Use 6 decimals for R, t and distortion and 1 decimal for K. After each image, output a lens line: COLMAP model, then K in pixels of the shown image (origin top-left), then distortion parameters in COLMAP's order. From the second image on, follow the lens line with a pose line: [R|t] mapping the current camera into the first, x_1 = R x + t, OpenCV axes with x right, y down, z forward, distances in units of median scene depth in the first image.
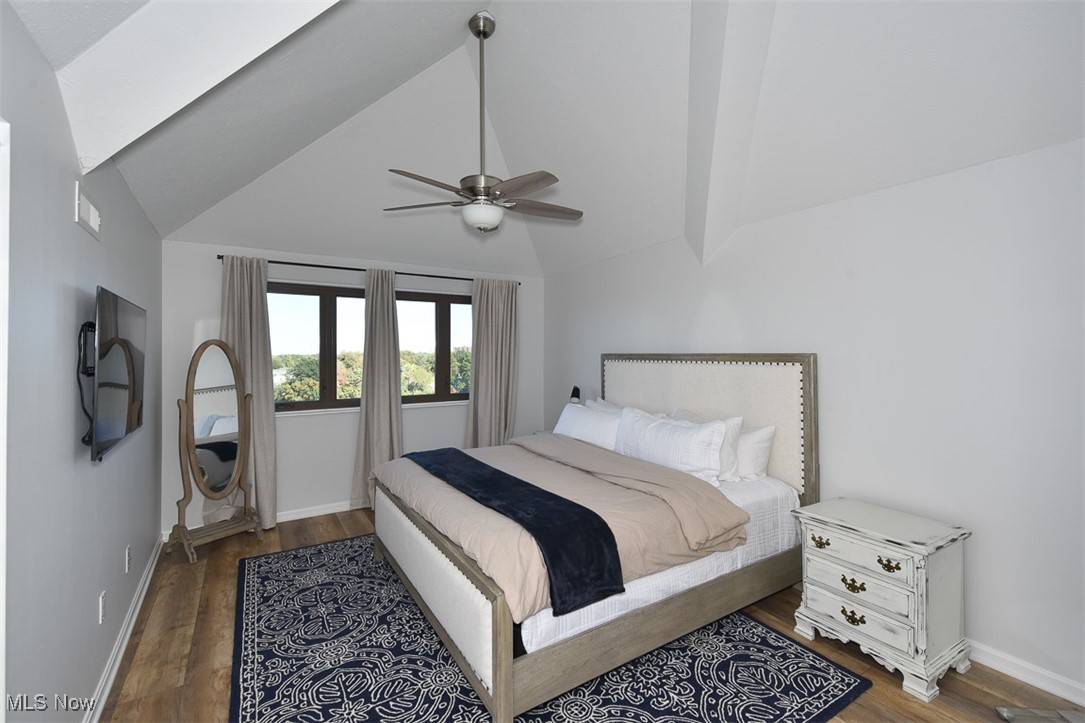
lens RADIAL K [[482.0, 0, 547.3], [0, 482.0, 345.5], [0, 0, 1]] dist [0.001759, -0.000375]
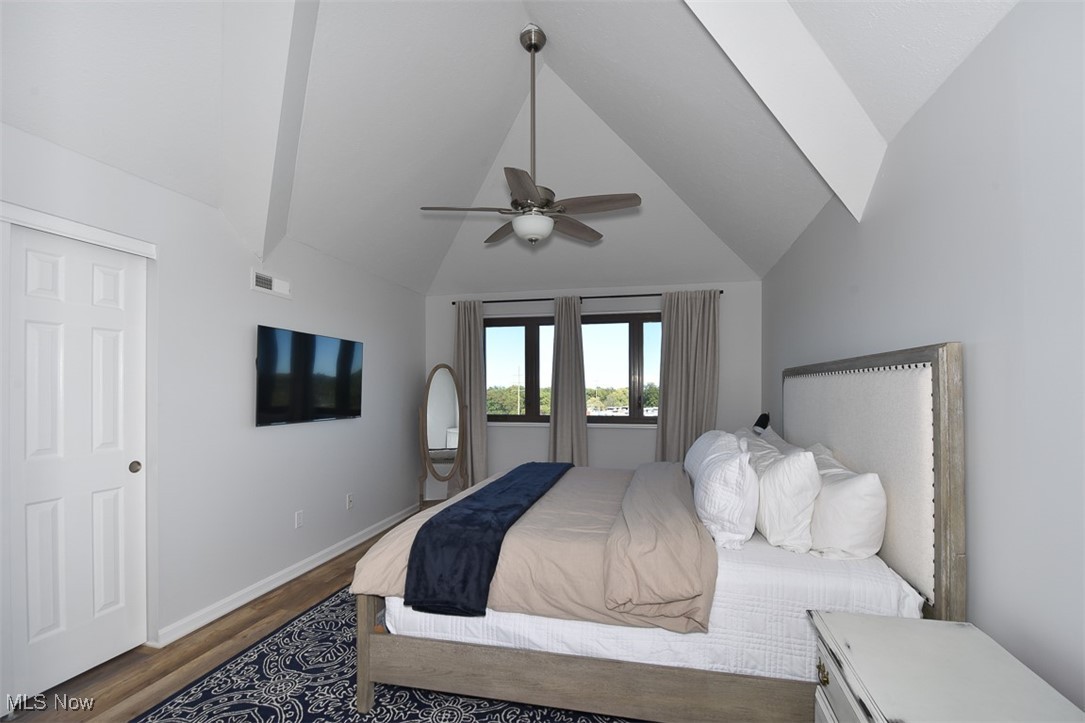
lens RADIAL K [[487.5, 0, 544.9], [0, 487.5, 382.0], [0, 0, 1]] dist [-0.012549, -0.000667]
pose [[0.694110, -0.009085, -0.719811, 0.442522], [0.007777, 0.999957, -0.005121, 0.041947], [0.719827, -0.002044, 0.694151, 0.227876]]
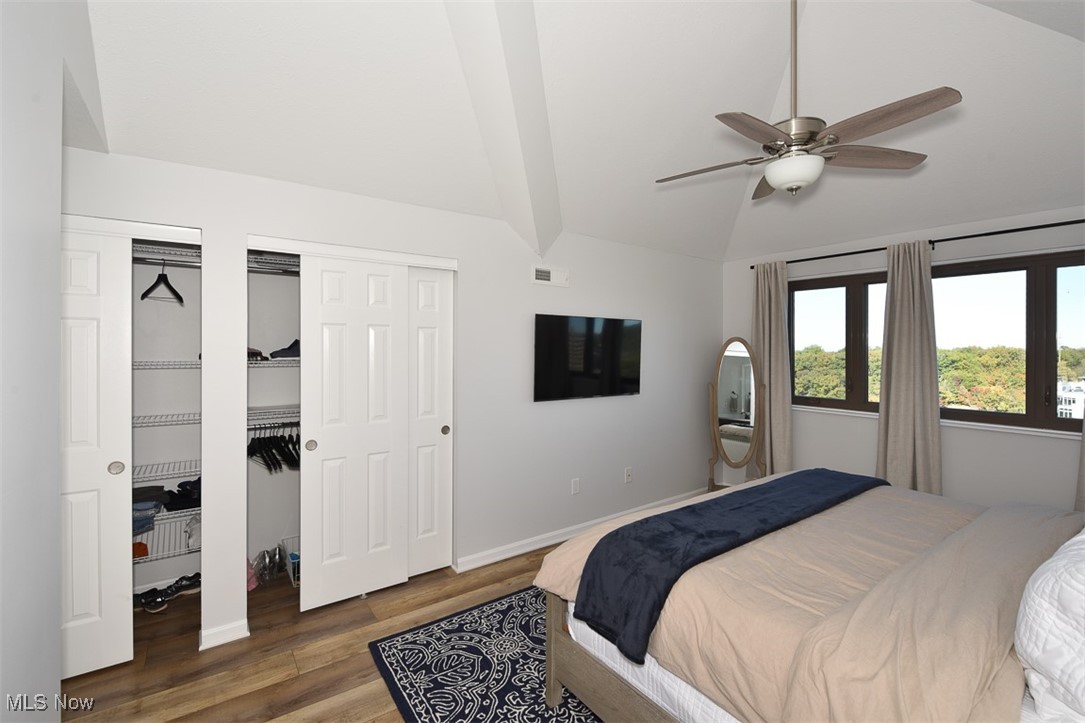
lens RADIAL K [[482.0, 0, 547.3], [0, 482.0, 345.5], [0, 0, 1]] dist [0.001759, -0.000375]
pose [[0.046532, 0.000031, -0.998917, 0.454325], [0.011871, 0.999929, 0.000584, 0.002455], [0.998846, -0.011885, 0.046528, 0.412091]]
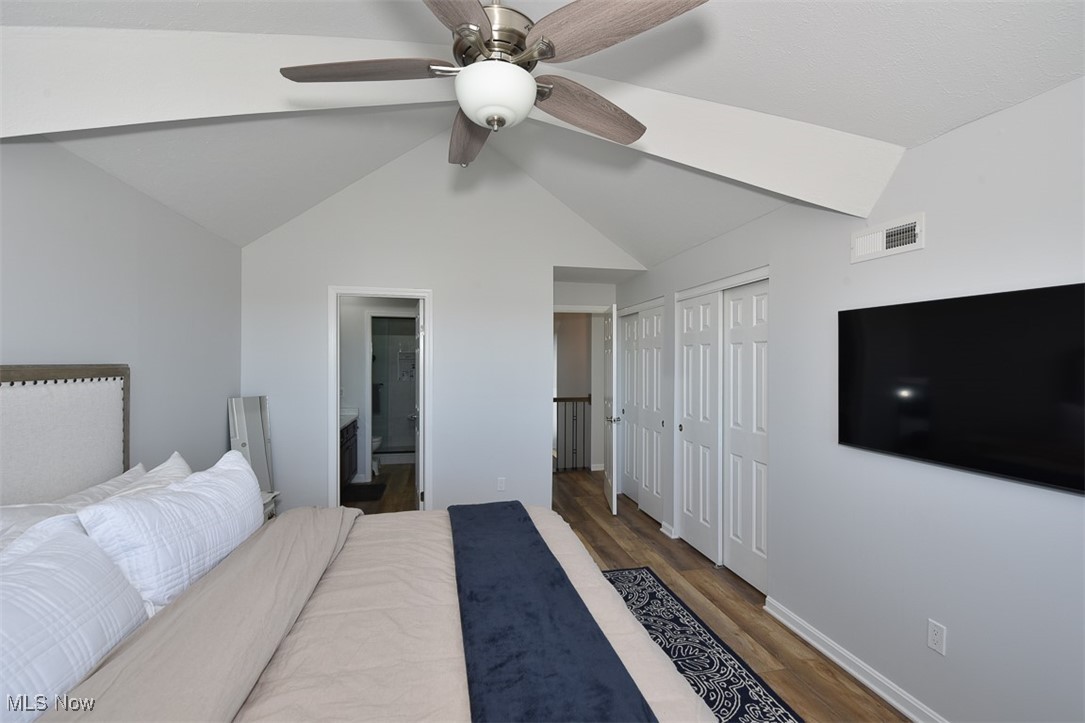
lens RADIAL K [[470.6, 0, 542.5], [0, 470.6, 361.5], [0, 0, 1]] dist [-0.001306, -0.000227]
pose [[-0.940299, -0.001565, 0.340346, -0.259242], [-0.003482, 0.999981, -0.005022, 0.009677], [-0.340332, -0.005907, -0.940287, 1.063393]]
